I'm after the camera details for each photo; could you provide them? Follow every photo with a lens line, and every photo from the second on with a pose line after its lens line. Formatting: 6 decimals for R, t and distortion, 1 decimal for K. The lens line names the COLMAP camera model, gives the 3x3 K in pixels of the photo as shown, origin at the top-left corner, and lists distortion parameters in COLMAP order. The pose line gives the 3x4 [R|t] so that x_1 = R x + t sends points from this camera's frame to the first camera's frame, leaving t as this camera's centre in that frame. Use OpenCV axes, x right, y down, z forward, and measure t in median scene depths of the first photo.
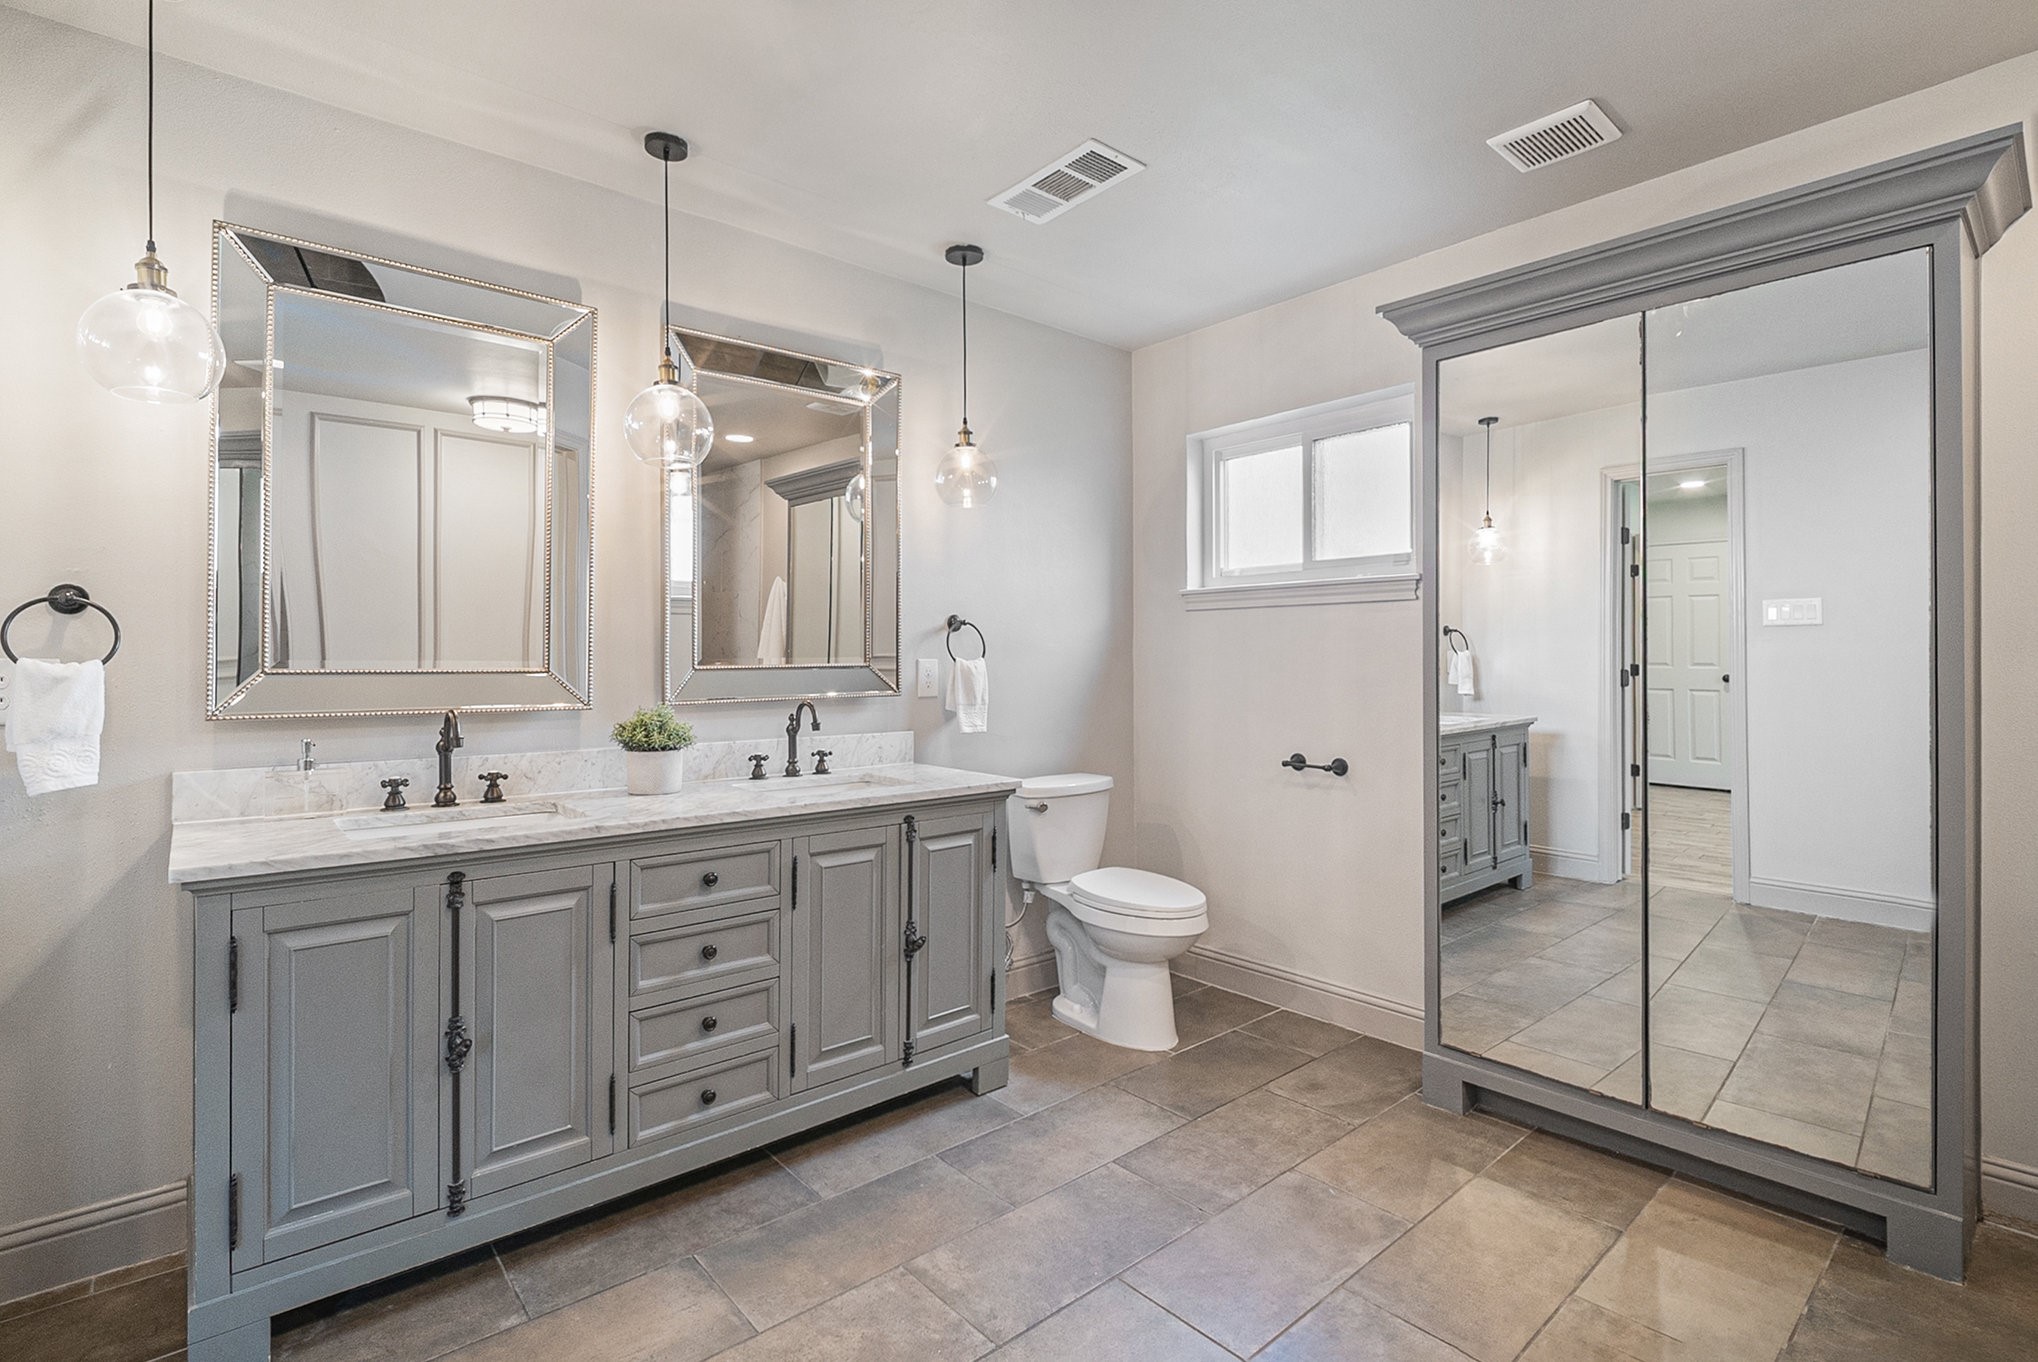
lens RADIAL K [[943.7, 0, 1018.1], [0, 943.7, 647.1], [0, 0, 1]] dist [0.001956, -0.009510]
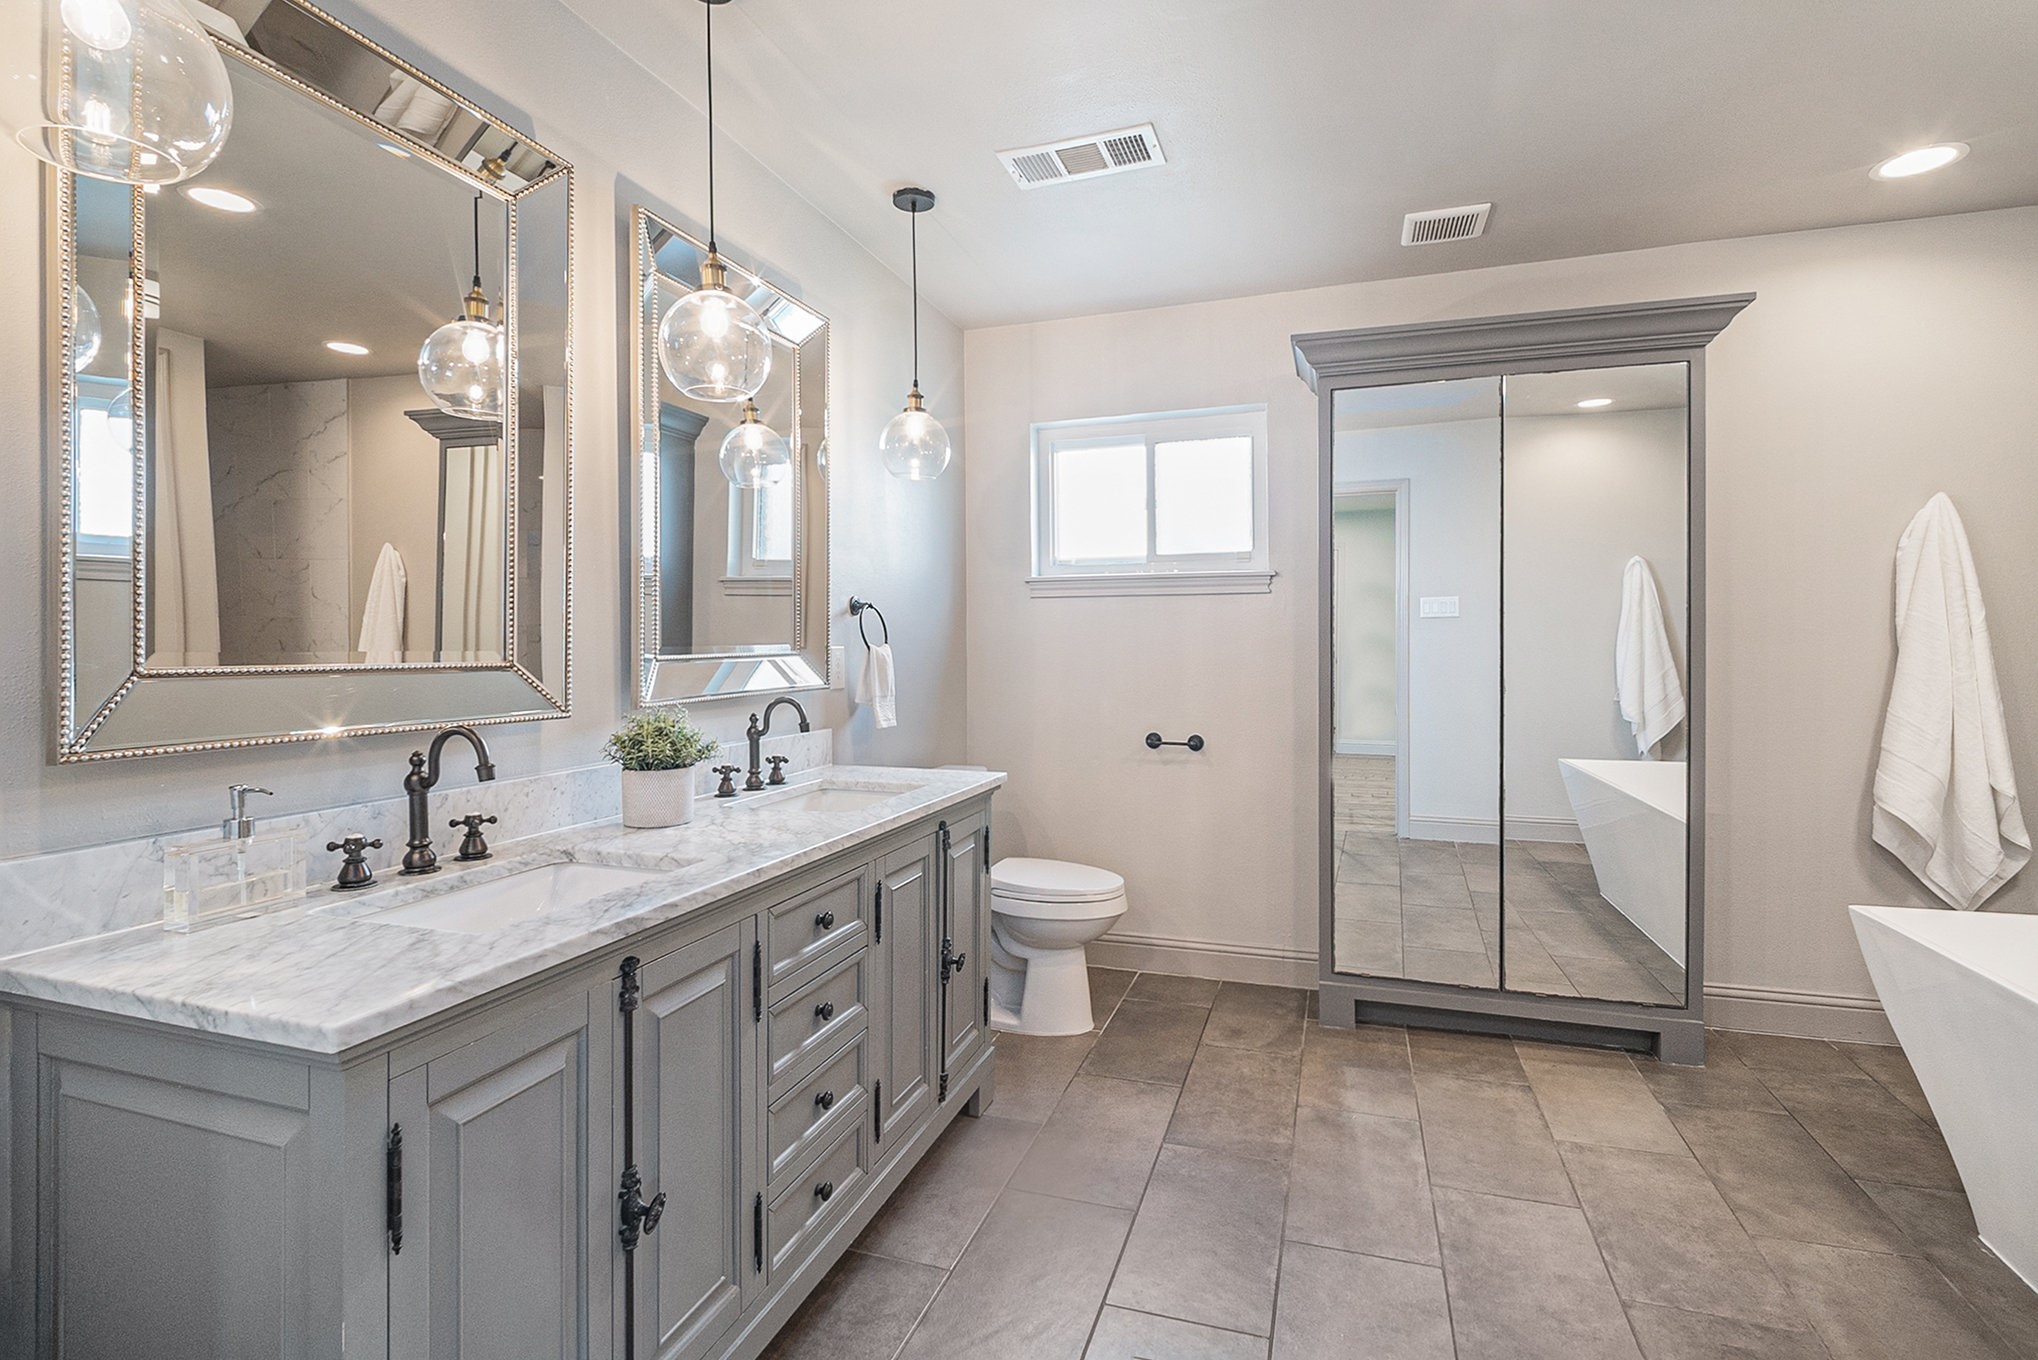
lens RADIAL K [[955.7, 0, 1029.8], [0, 955.7, 637.8], [0, 0, 1]] dist [0.000238, -0.000424]
pose [[0.858960, 0.001300, 0.512041, -0.520415], [-0.004276, 0.999980, 0.004635, -0.000102], [-0.512025, -0.006171, 0.858948, 0.185630]]
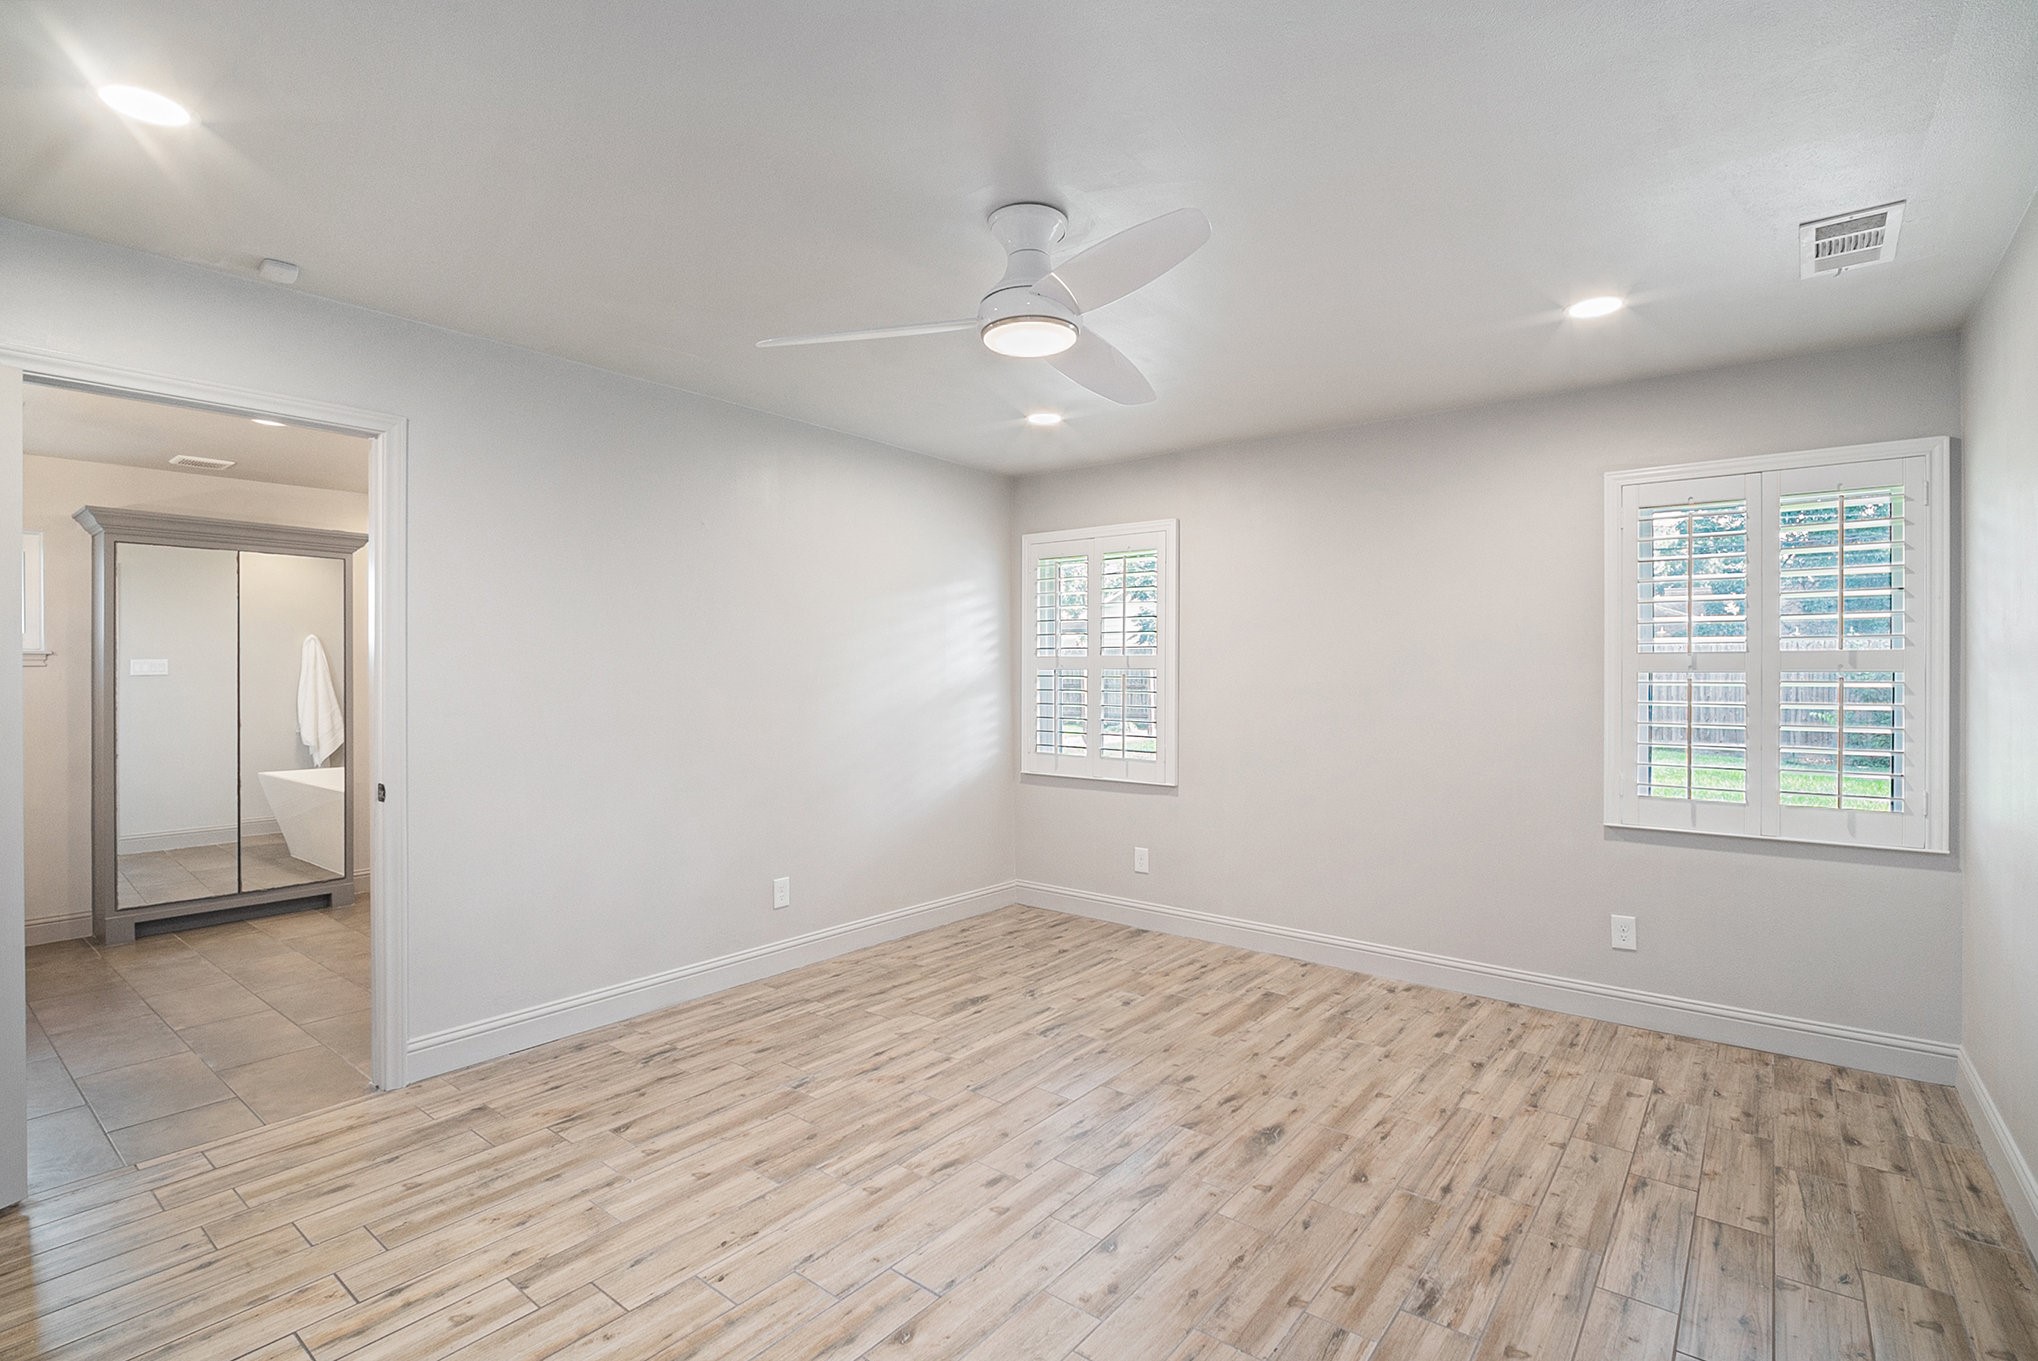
lens RADIAL K [[948.8, 0, 1014.6], [0, 948.8, 676.1], [0, 0, 1]] dist [0.004426, -0.010621]
pose [[-0.178081, 0.002812, 0.984012, -1.774179], [-0.001876, 0.999993, -0.003198, -0.037139], [-0.984014, -0.002416, -0.178074, -0.407451]]
